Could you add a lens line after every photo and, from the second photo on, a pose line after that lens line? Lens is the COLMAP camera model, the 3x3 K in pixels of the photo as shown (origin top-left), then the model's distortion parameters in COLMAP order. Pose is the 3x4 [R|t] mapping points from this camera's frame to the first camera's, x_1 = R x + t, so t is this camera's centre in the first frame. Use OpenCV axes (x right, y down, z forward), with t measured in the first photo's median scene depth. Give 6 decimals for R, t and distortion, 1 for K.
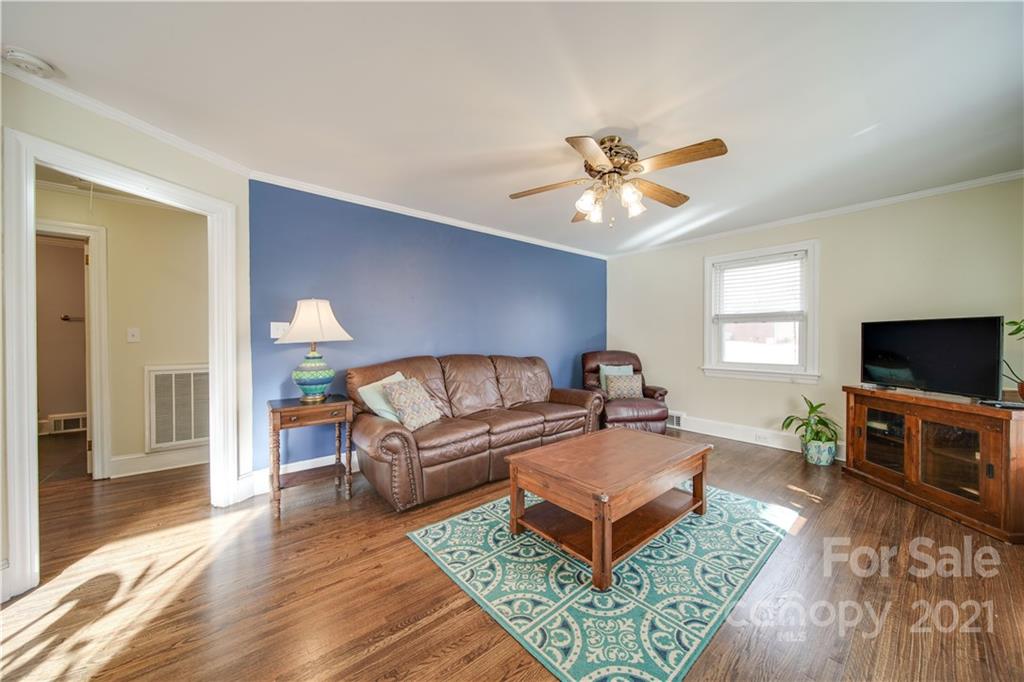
lens RADIAL K [[361.9, 0, 508.8], [0, 361.9, 340.8], [0, 0, 1]] dist [-0.002323, -0.000209]
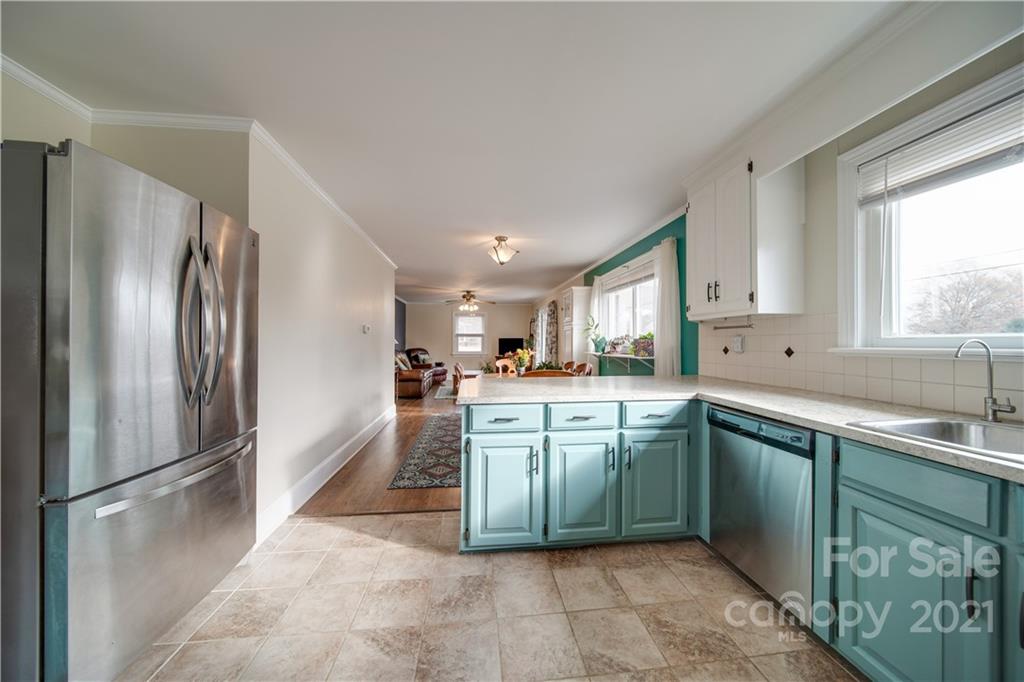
lens RADIAL K [[357.8, 0, 514.7], [0, 357.8, 341.7], [0, 0, 1]] dist [-0.003066, -0.000551]
pose [[0.544752, 0.004228, 0.838586, -2.443348], [0.001788, 0.999979, -0.006203, 0.005749], [-0.838595, 0.004878, 0.544733, -1.365697]]
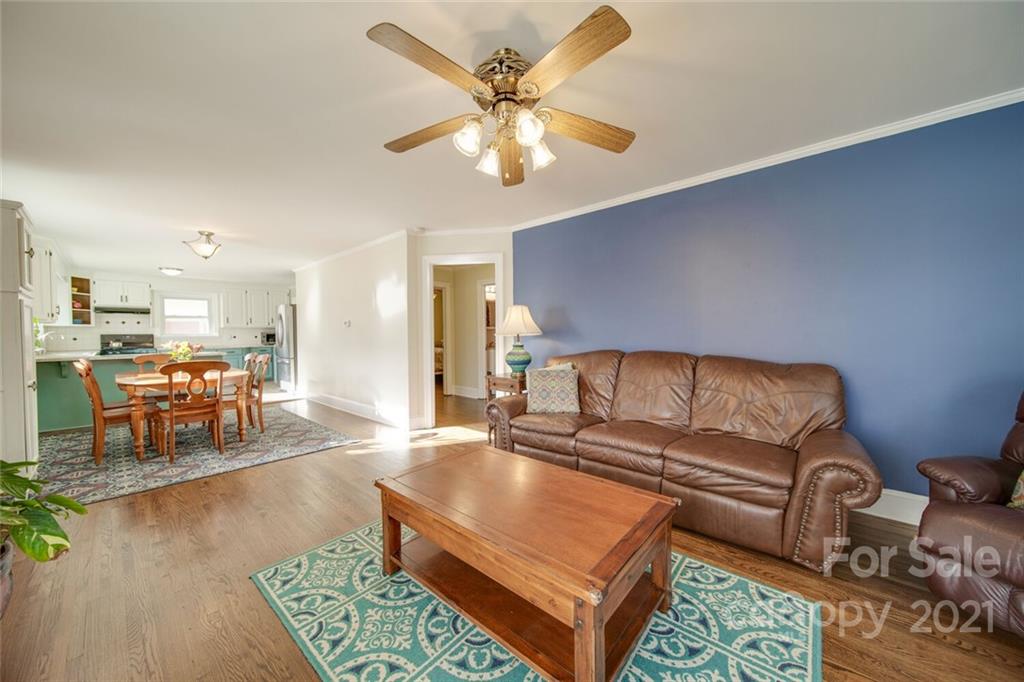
lens RADIAL K [[357.8, 0, 514.7], [0, 357.8, 341.7], [0, 0, 1]] dist [-0.003066, -0.000551]
pose [[0.154206, 0.021829, -0.987798, 0.919186], [0.001843, 0.999748, 0.022380, -0.002911], [0.988037, -0.005271, 0.154127, 0.834986]]
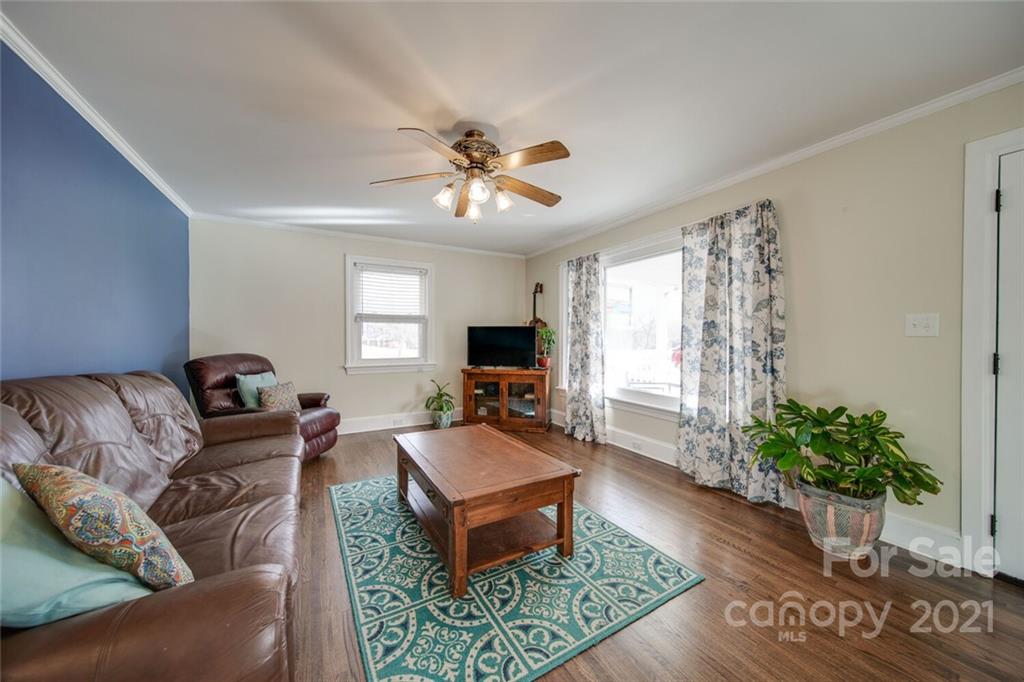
lens RADIAL K [[353.2, 0, 516.9], [0, 353.2, 355.1], [0, 0, 1]] dist [-0.018066, -0.000084]
pose [[0.167353, -0.051979, 0.984526, -0.592192], [0.000717, 0.998615, 0.052601, -0.011963], [-0.985897, -0.008097, 0.167159, 0.680049]]
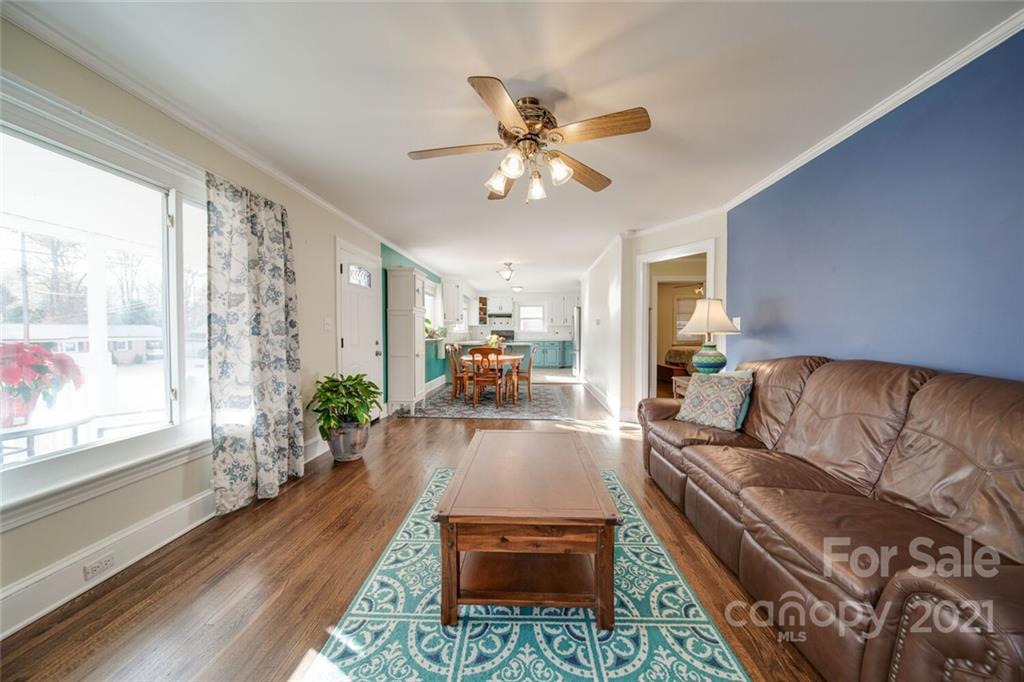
lens RADIAL K [[357.8, 0, 514.7], [0, 357.8, 341.7], [0, 0, 1]] dist [-0.003066, -0.000551]
pose [[-0.677327, 0.020774, -0.735389, 0.871178], [-0.003639, 0.999494, 0.031587, -0.006047], [0.735673, 0.024071, -0.676909, 1.447232]]
